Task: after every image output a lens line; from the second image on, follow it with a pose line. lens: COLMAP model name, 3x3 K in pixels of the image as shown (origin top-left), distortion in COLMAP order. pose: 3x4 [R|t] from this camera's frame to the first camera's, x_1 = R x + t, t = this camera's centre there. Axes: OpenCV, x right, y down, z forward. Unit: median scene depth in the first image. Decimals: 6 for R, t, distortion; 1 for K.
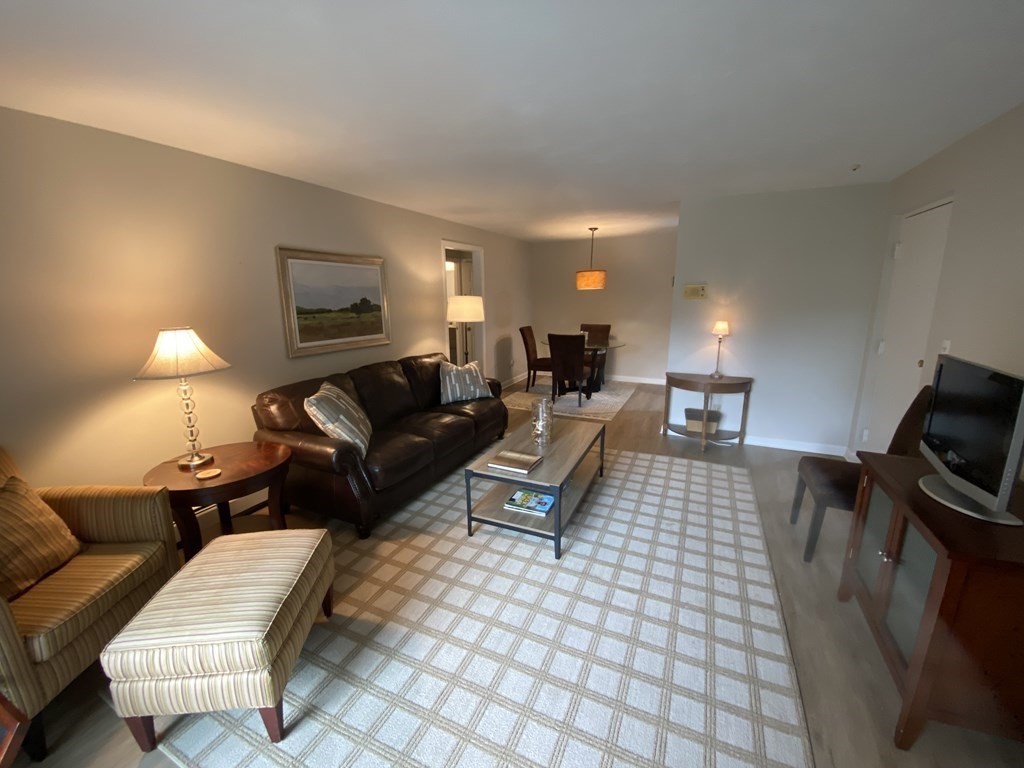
lens RADIAL K [[413.8, 0, 512.0], [0, 413.8, 384.0], [0, 0, 1]] dist [0.000001, -0.000076]
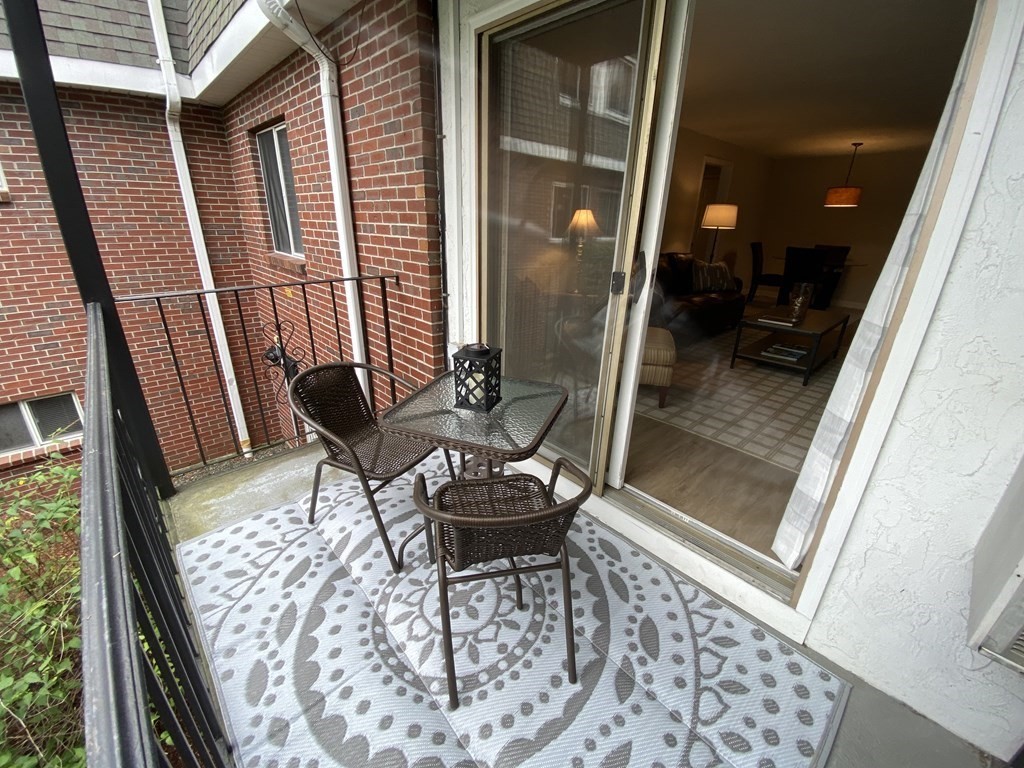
lens RADIAL K [[413.8, 0, 512.0], [0, 413.8, 384.0], [0, 0, 1]] dist [0.000001, -0.000076]
pose [[0.927868, 0.195335, -0.317657, -0.224581], [-0.136255, 0.970522, 0.198800, 0.147233], [0.347125, -0.141178, 0.927132, -0.429055]]
